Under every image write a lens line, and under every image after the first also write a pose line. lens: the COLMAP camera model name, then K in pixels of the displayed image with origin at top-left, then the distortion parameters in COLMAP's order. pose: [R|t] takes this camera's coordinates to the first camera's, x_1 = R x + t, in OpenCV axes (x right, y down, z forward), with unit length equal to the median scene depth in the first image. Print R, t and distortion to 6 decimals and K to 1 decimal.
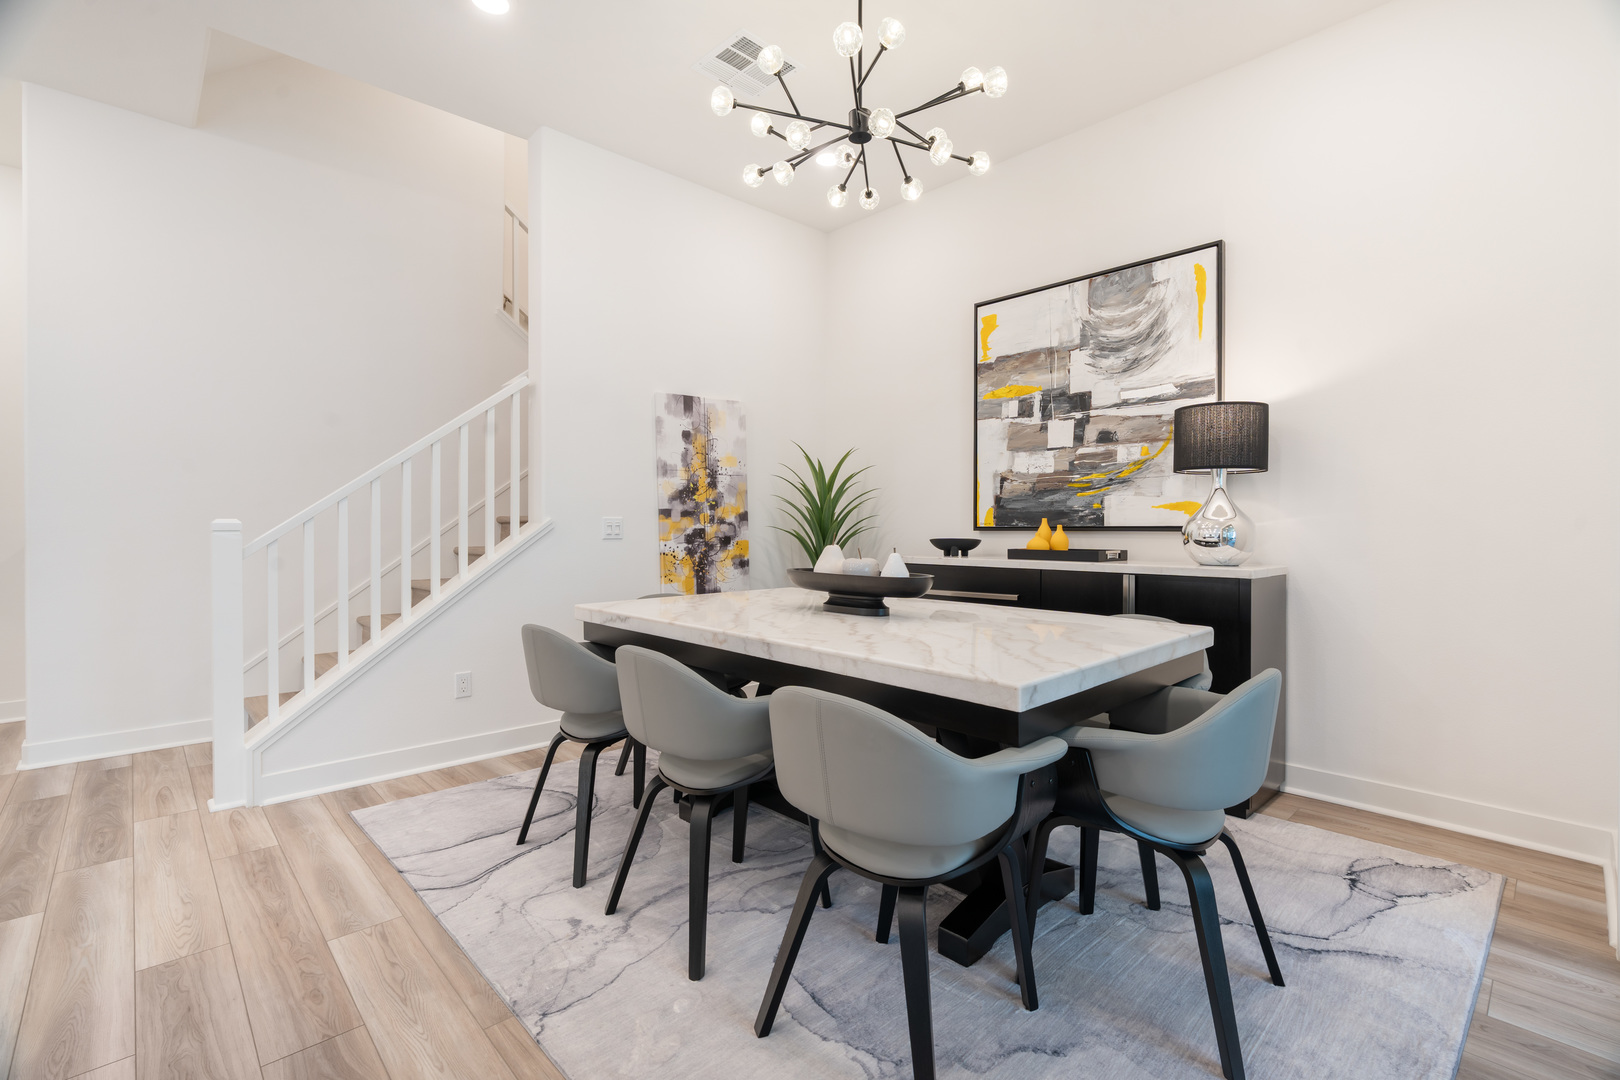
lens RADIAL K [[727.0, 0, 810.6], [0, 727.0, 533.5], [0, 0, 1]] dist [-0.001362, 0.000140]
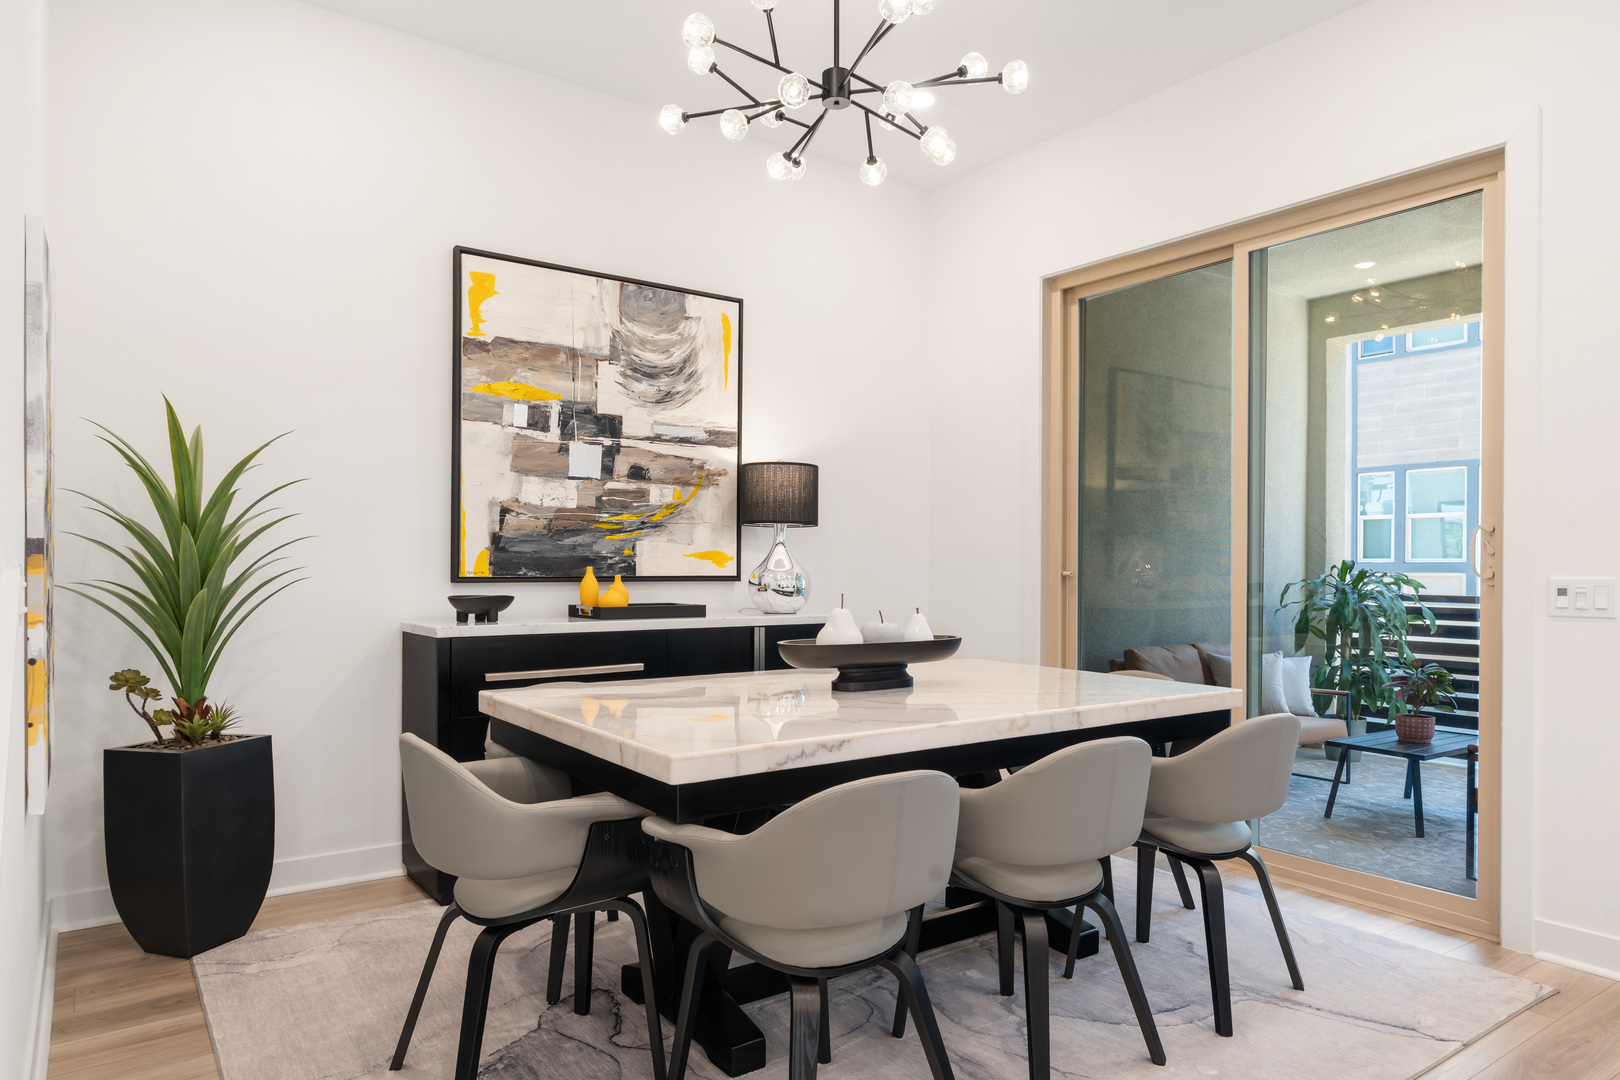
lens RADIAL K [[1019.8, 0, 809.7], [0, 1019.8, 576.3], [0, 0, 1]] dist [-0.002534, -0.000473]
pose [[0.132787, -0.011577, 0.991077, -0.753559], [0.002779, 0.999932, 0.011308, -0.022409], [-0.991141, 0.001253, 0.132810, 0.621624]]
